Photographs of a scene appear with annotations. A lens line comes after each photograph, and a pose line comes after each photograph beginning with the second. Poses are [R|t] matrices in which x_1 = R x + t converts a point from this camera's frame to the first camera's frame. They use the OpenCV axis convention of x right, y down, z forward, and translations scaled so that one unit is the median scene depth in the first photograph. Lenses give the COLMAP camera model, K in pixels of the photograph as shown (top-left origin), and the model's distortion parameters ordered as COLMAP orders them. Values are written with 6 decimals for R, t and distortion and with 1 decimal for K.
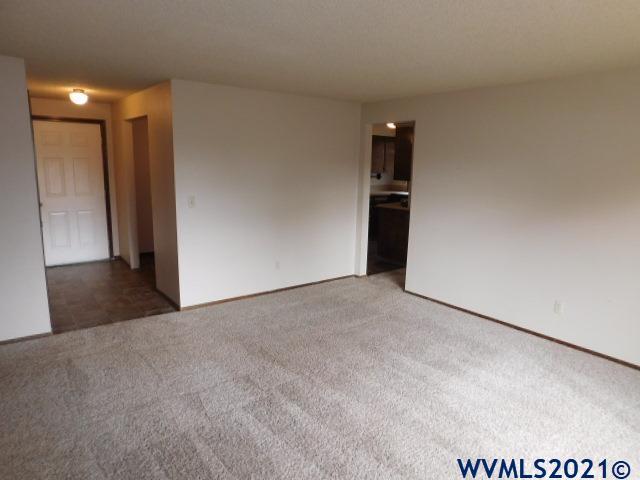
lens RADIAL K [[421.7, 0, 320.9], [0, 421.7, 239.3], [0, 0, 1]] dist [-0.050156, 0.011628]
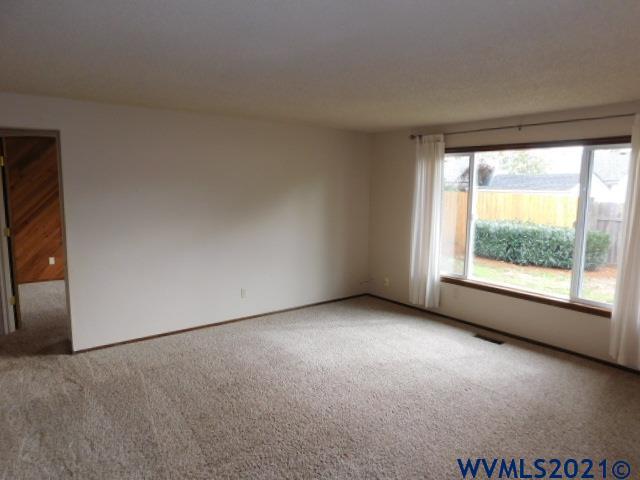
lens RADIAL K [[421.7, 0, 320.8], [0, 421.7, 241.3], [0, 0, 1]] dist [-0.050156, 0.011628]
pose [[0.007660, -0.157384, 0.987508, -0.631287], [0.179129, 0.971779, 0.153488, -0.135353], [-0.983796, 0.175716, 0.035636, 0.625295]]
